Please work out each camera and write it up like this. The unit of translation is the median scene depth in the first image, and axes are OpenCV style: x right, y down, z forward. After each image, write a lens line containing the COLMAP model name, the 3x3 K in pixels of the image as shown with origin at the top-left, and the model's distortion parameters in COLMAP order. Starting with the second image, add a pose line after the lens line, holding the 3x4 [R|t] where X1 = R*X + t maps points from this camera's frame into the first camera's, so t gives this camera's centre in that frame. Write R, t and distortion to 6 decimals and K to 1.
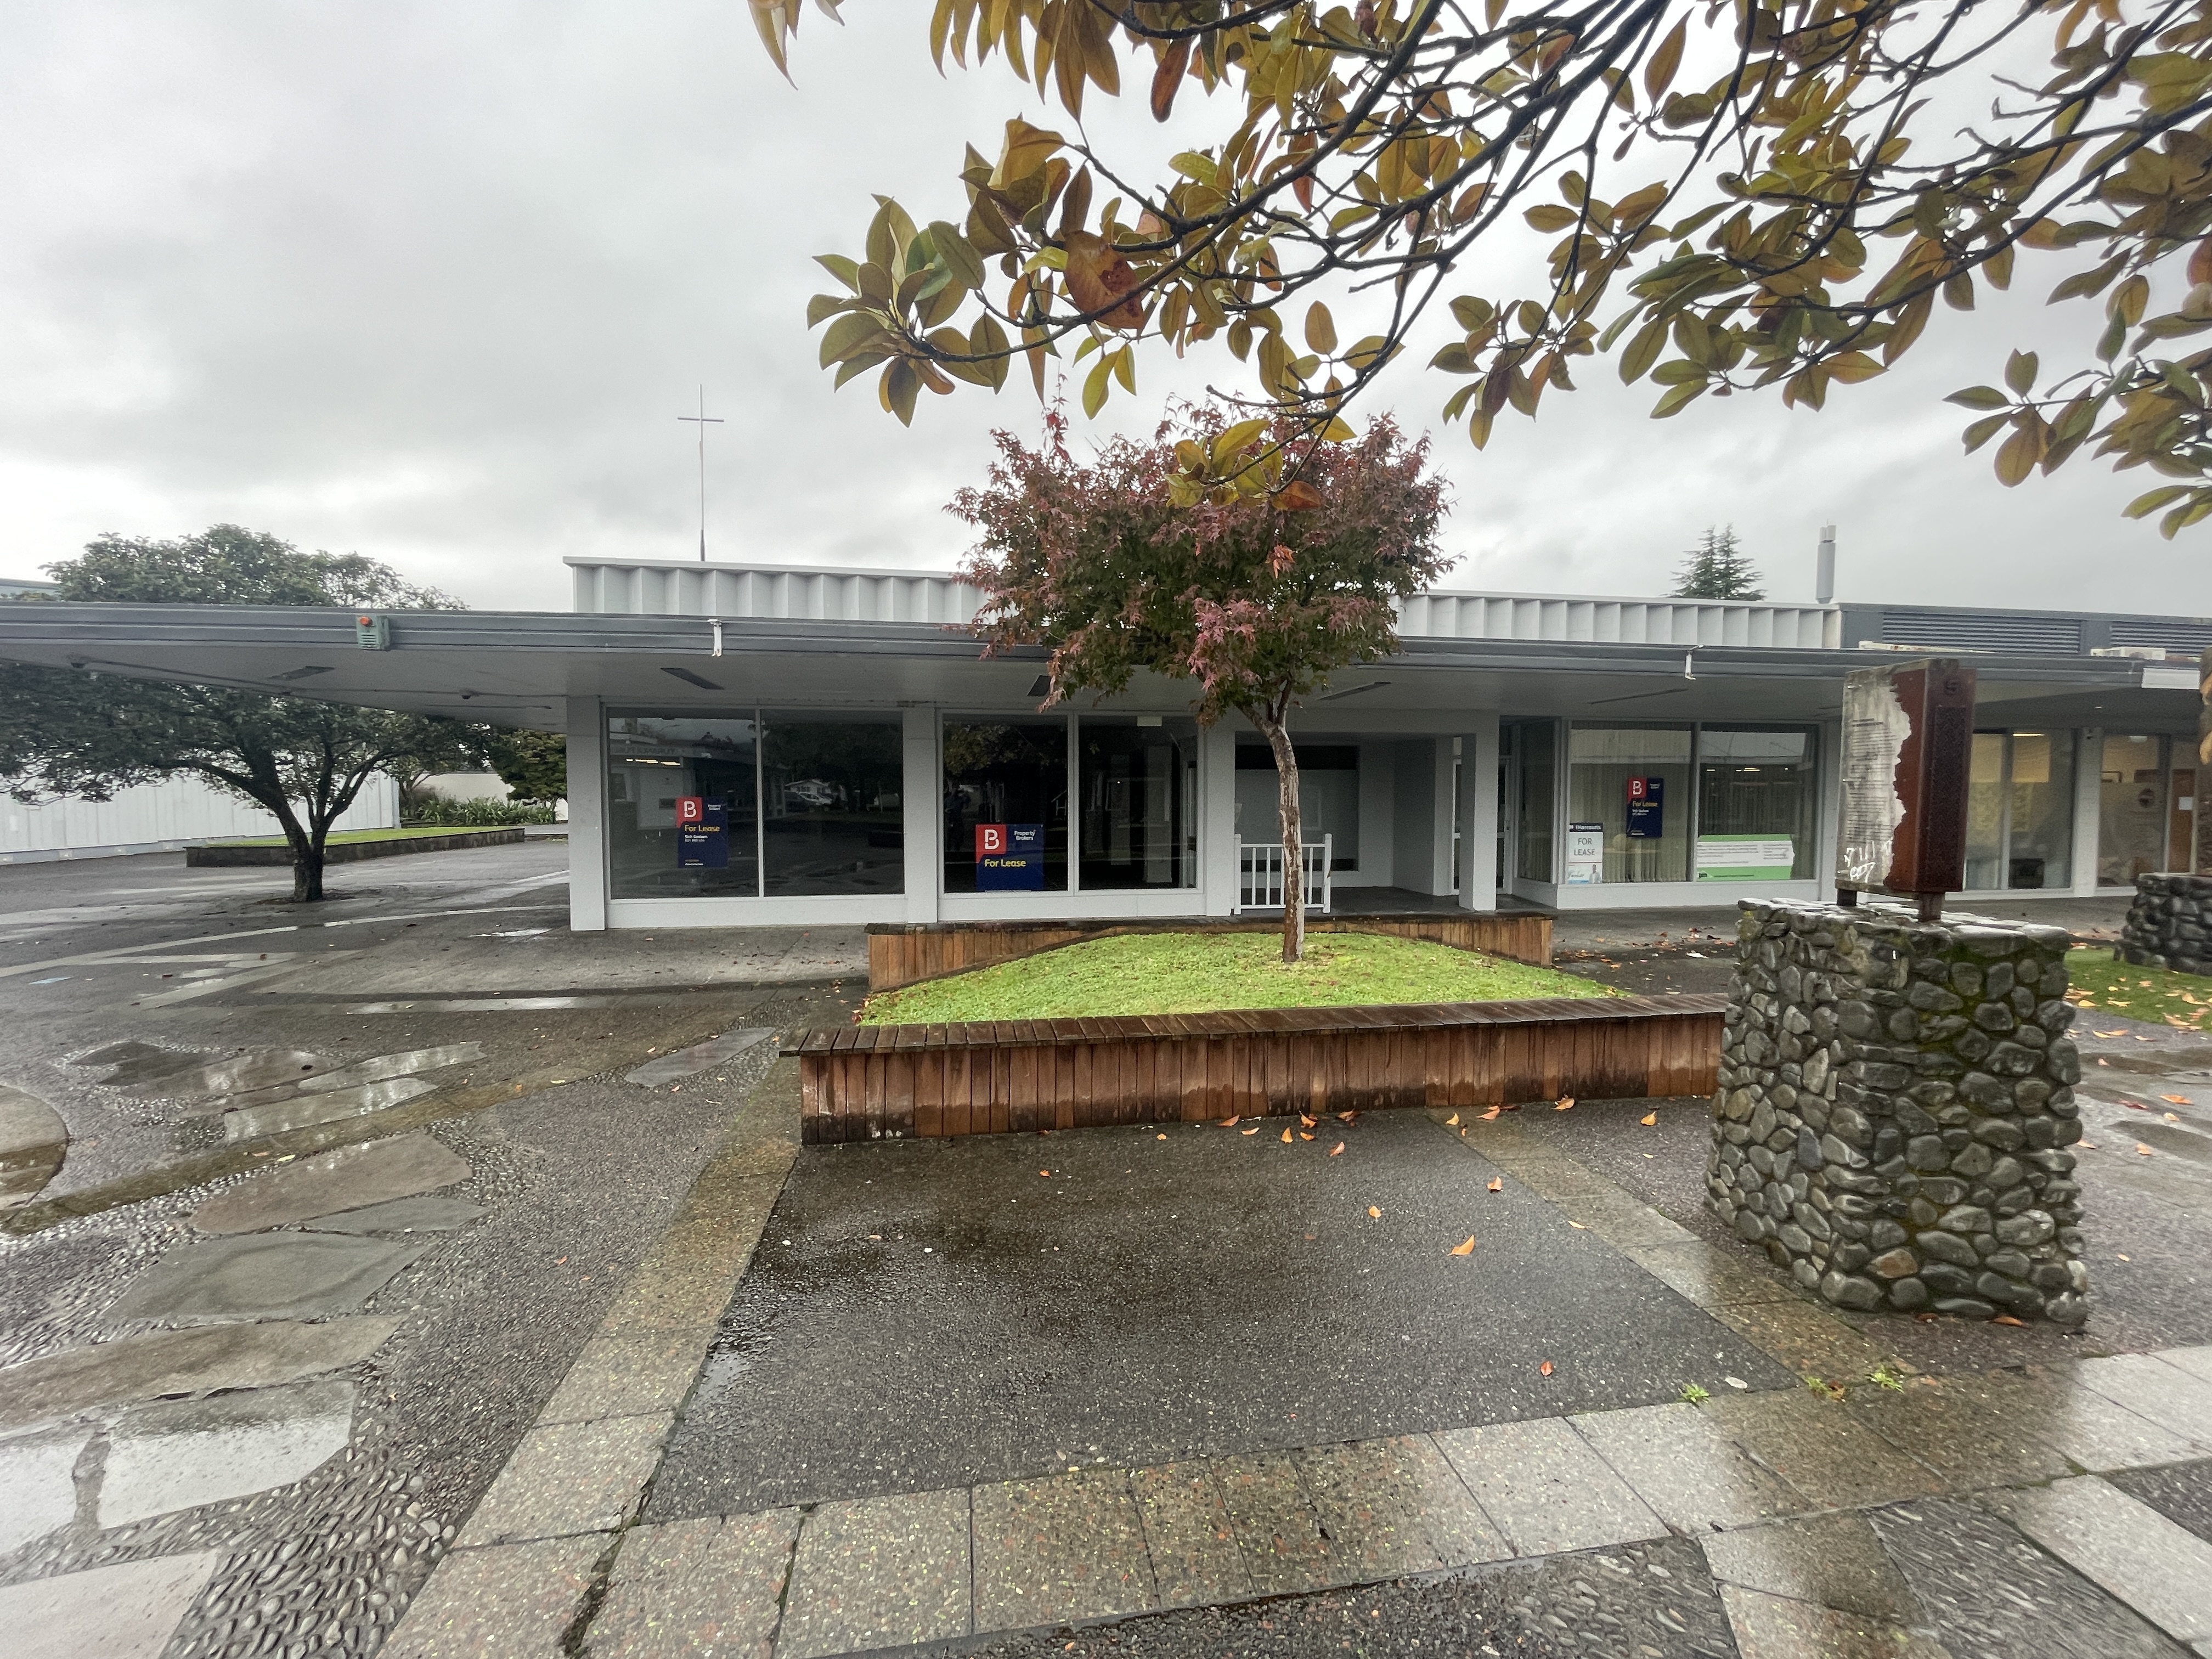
lens RADIAL K [[892.1, 0, 1094.1], [0, 892.1, 830.4], [0, 0, 1]] dist [-0.002605, -0.000234]
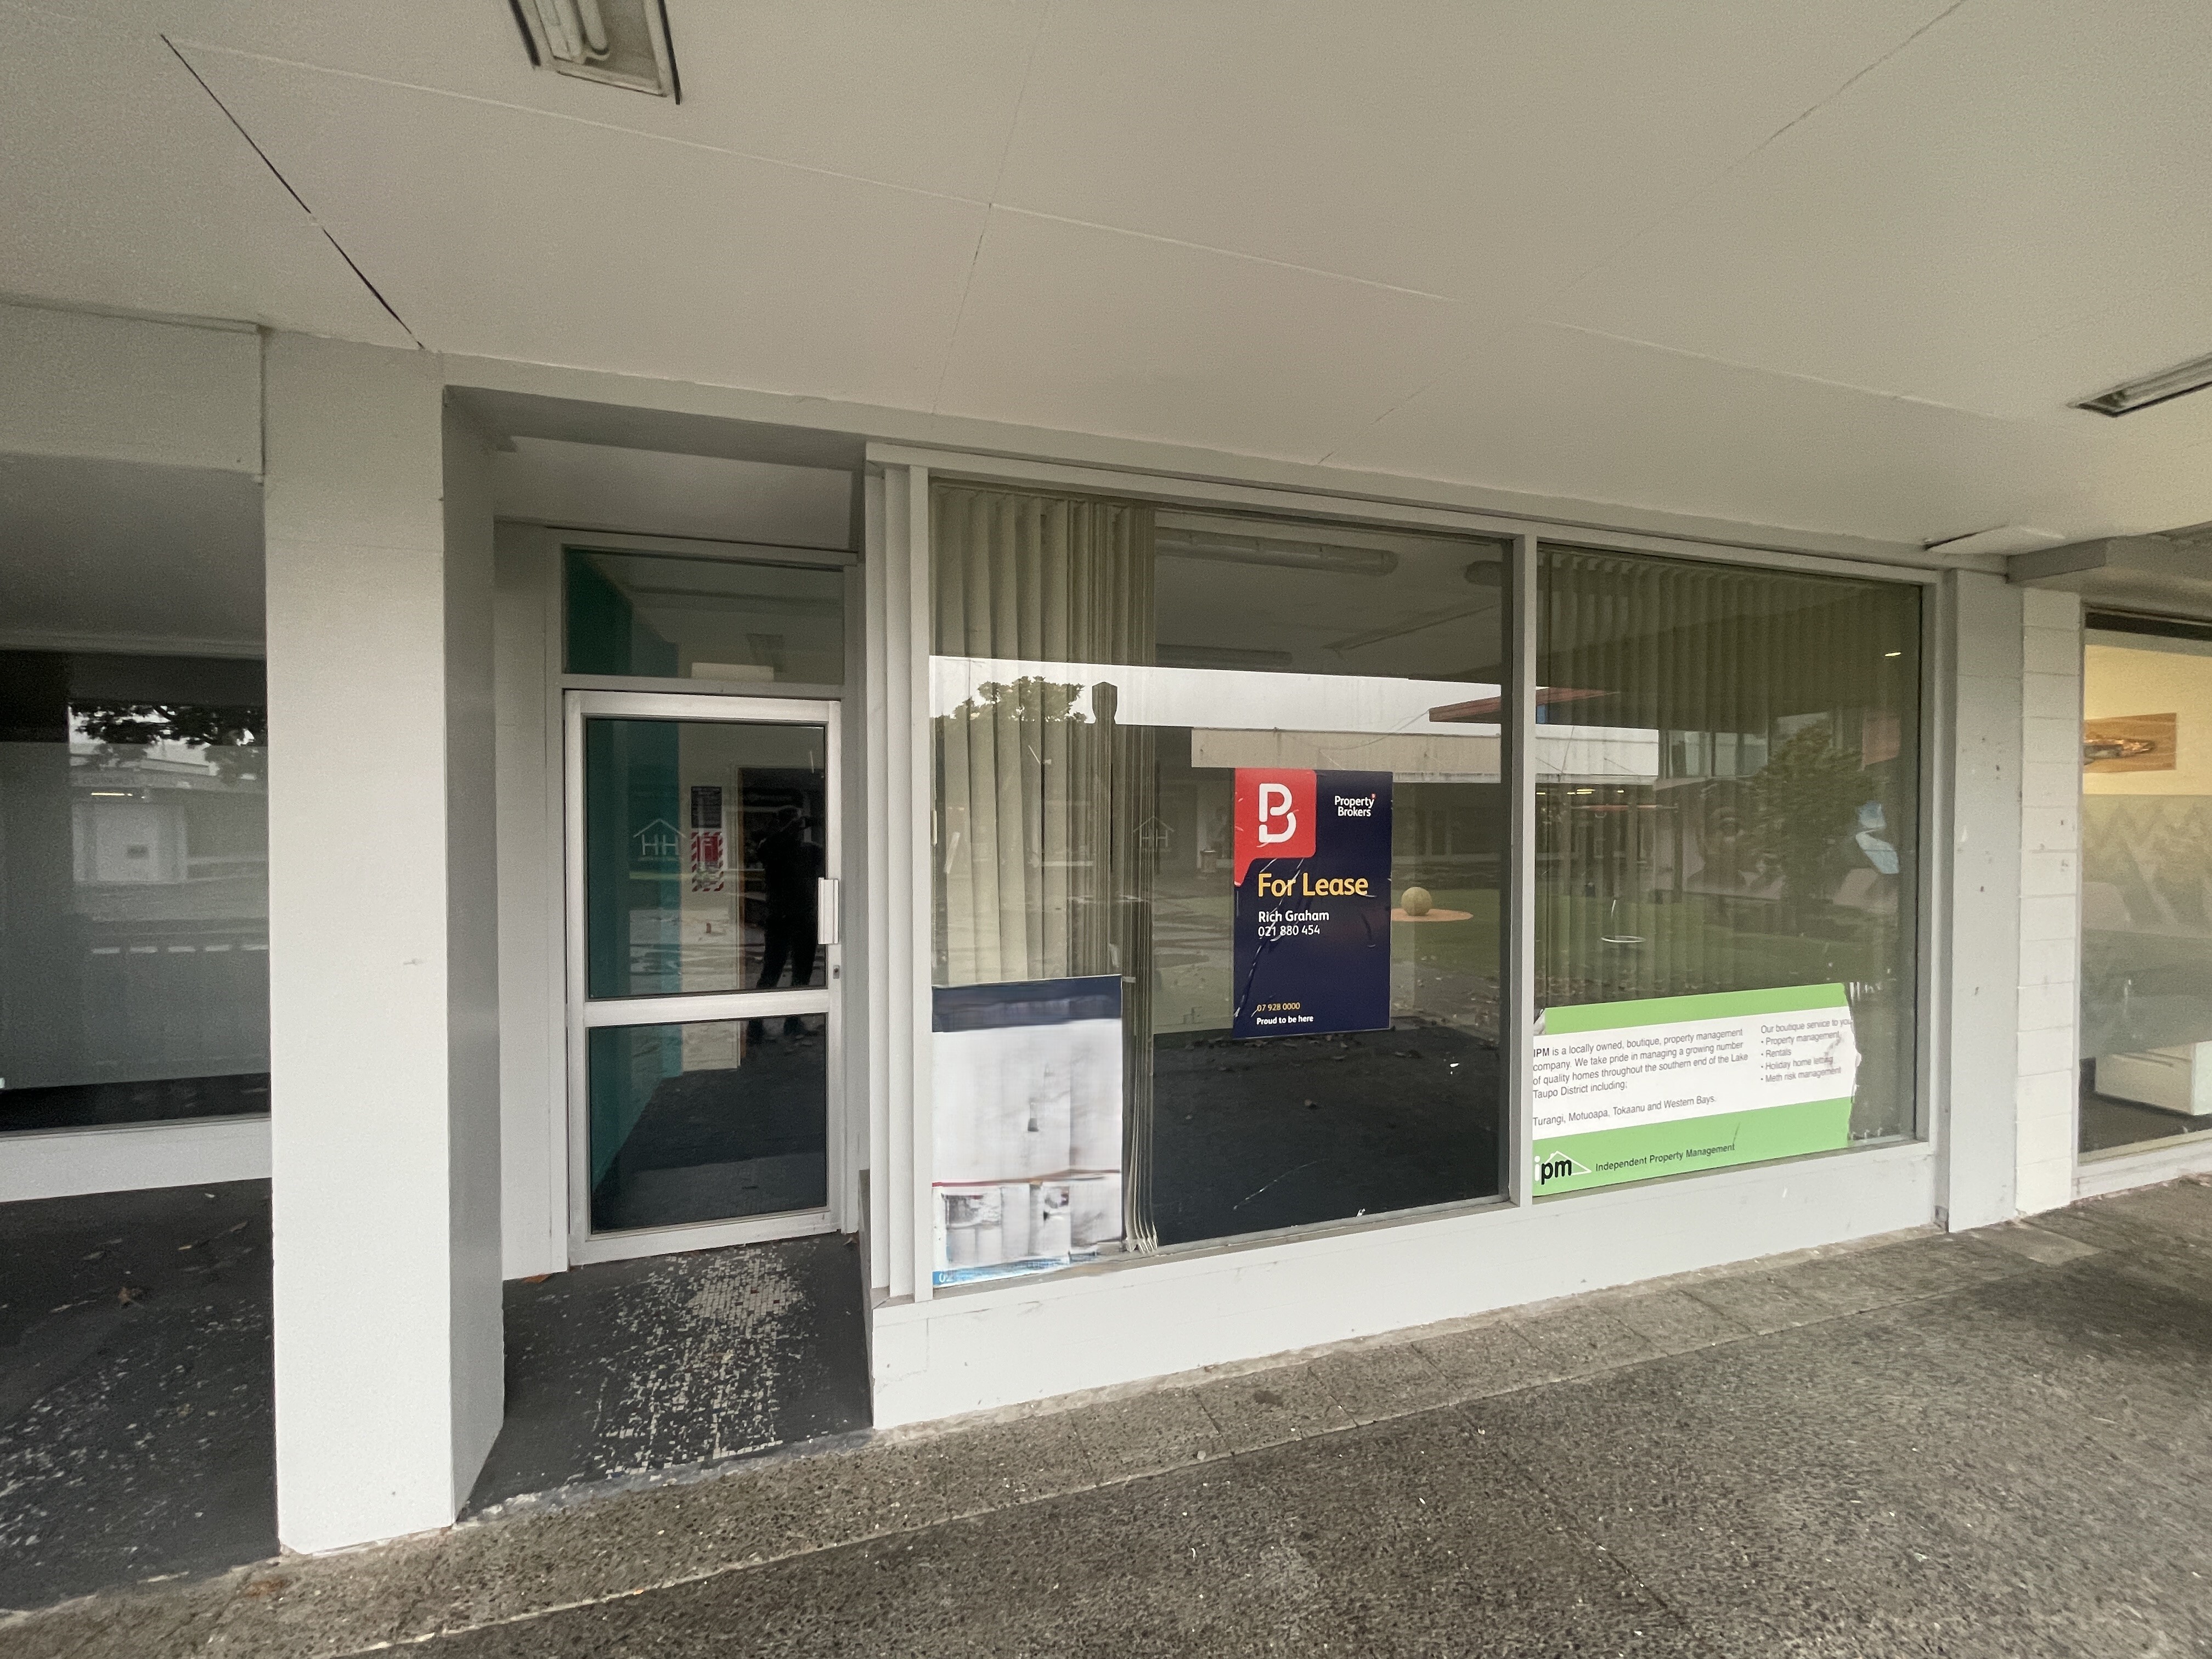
lens RADIAL K [[892.1, 0, 1098.3], [0, 892.1, 828.7], [0, 0, 1]] dist [-0.002605, -0.000234]
pose [[0.989334, -0.003948, 0.145610, 2.347535], [0.008586, 0.999475, -0.031239, -0.165448], [-0.145410, 0.032156, 0.988849, 3.464352]]
